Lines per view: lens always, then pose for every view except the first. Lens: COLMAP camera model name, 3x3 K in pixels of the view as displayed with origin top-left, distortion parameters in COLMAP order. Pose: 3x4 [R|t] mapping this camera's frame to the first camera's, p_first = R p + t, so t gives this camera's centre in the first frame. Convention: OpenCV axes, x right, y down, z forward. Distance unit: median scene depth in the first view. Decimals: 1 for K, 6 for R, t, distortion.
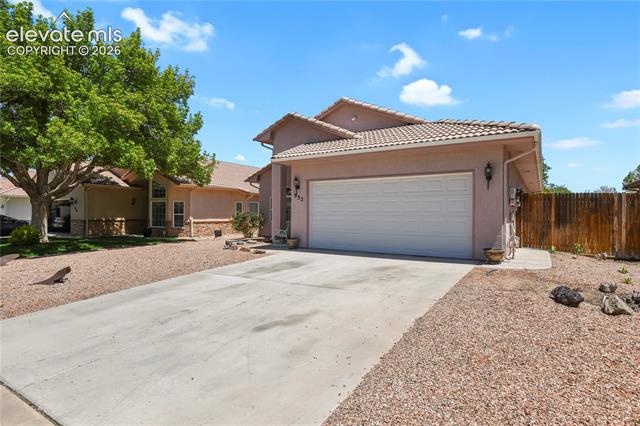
lens RADIAL K [[347.2, 0, 322.0], [0, 347.2, 213.7], [0, 0, 1]] dist [0.004393, 0.000254]
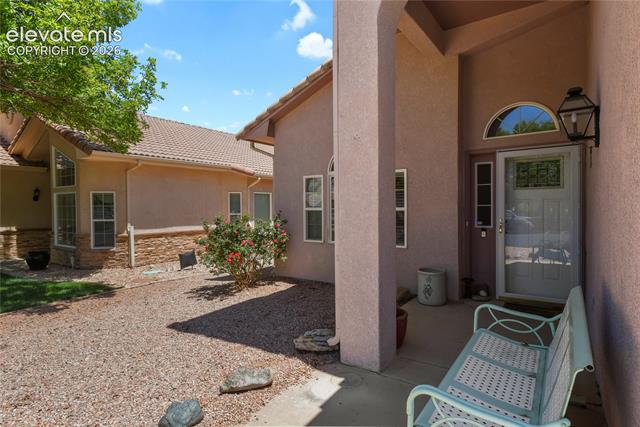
lens RADIAL K [[353.6, 0, 317.7], [0, 353.6, 211.3], [0, 0, 1]] dist [-0.007281, -0.000941]
pose [[0.998747, -0.012912, -0.048356, -0.100329], [0.013558, 0.999823, 0.013055, -0.012261], [0.048179, -0.013694, 0.998745, 0.535514]]
